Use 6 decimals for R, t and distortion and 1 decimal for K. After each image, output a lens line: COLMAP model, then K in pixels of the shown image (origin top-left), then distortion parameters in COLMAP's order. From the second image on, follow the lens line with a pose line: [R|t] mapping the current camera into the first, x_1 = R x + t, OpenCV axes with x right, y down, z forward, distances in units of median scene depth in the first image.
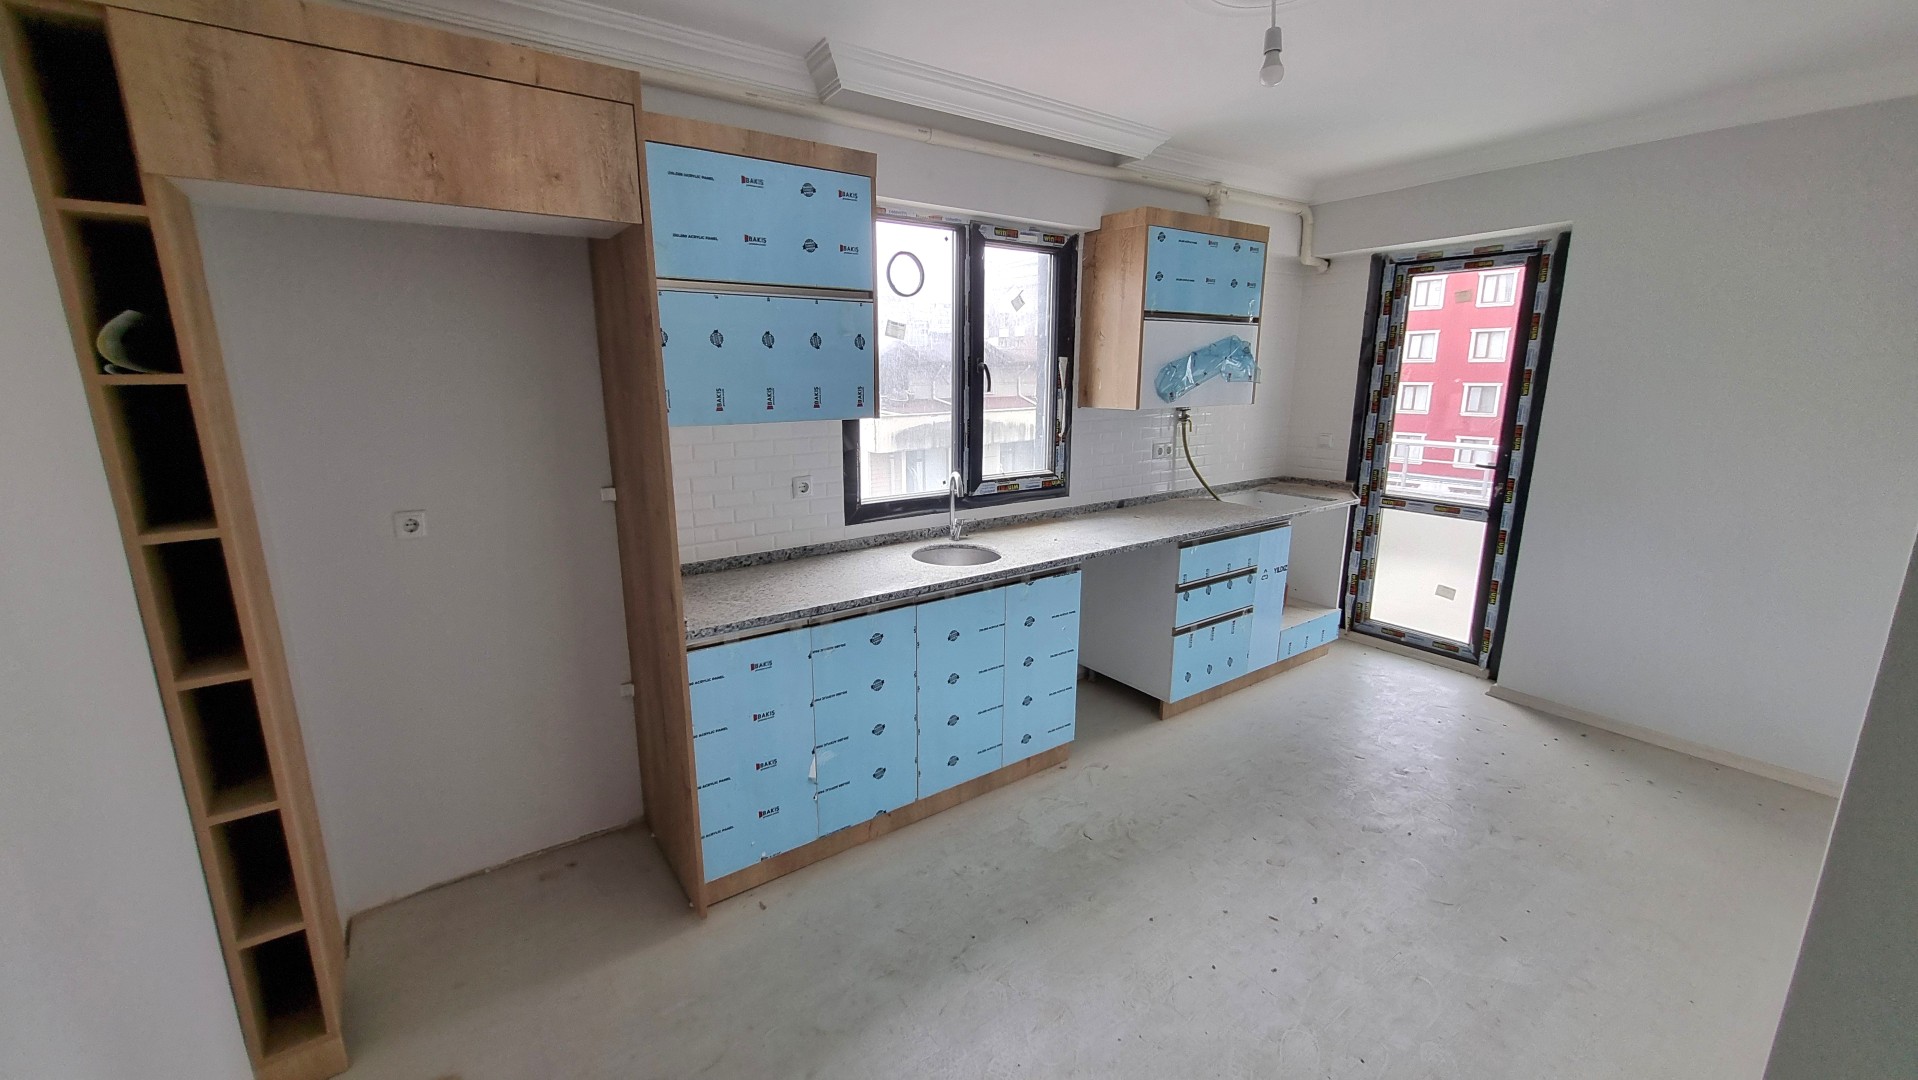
lens RADIAL K [[750.9, 0, 930.6], [0, 750.9, 534.5], [0, 0, 1]] dist [-0.000165, -0.000077]
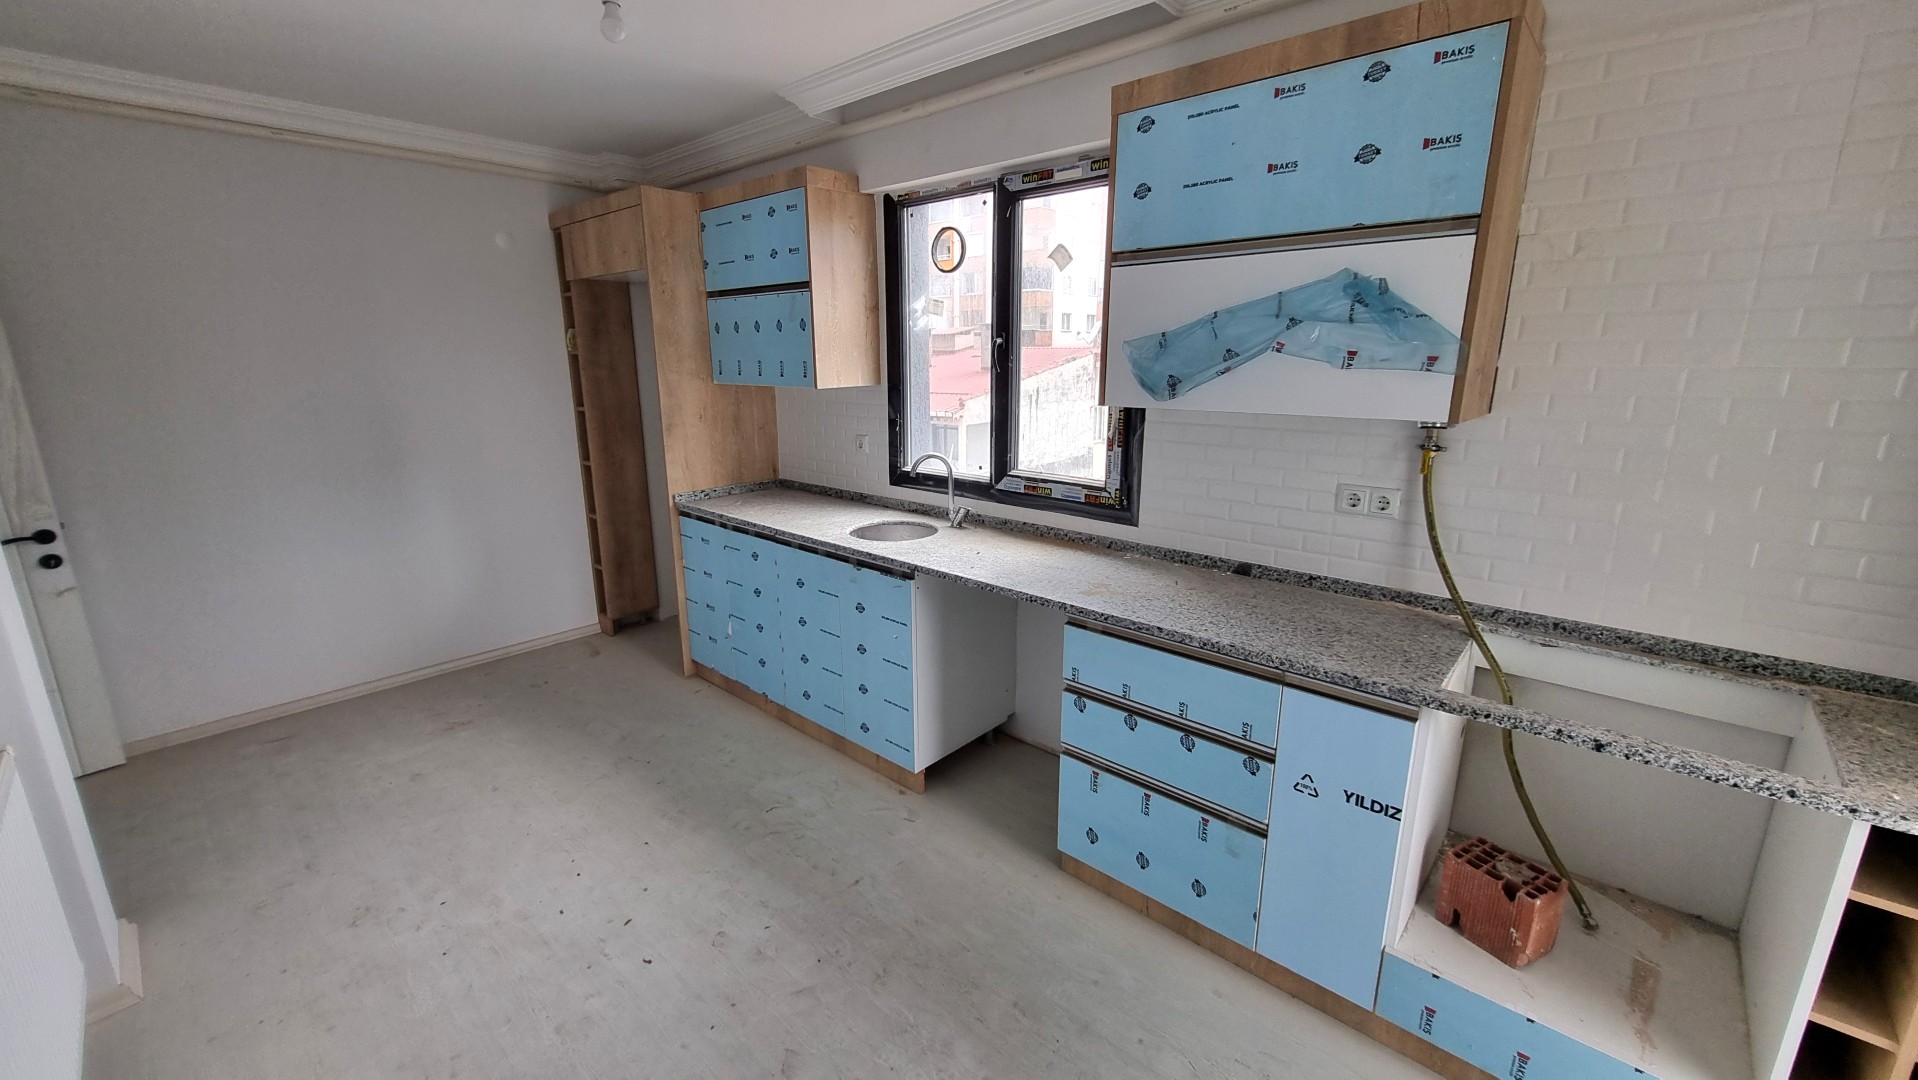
lens RADIAL K [[750.9, 0, 930.6], [0, 750.9, 534.5], [0, 0, 1]] dist [-0.000165, -0.000077]
pose [[0.209530, 0.234782, -0.949197, 0.982401], [-0.203925, 0.959892, 0.192412, -0.168970], [0.956301, 0.153249, 0.249004, 0.777297]]
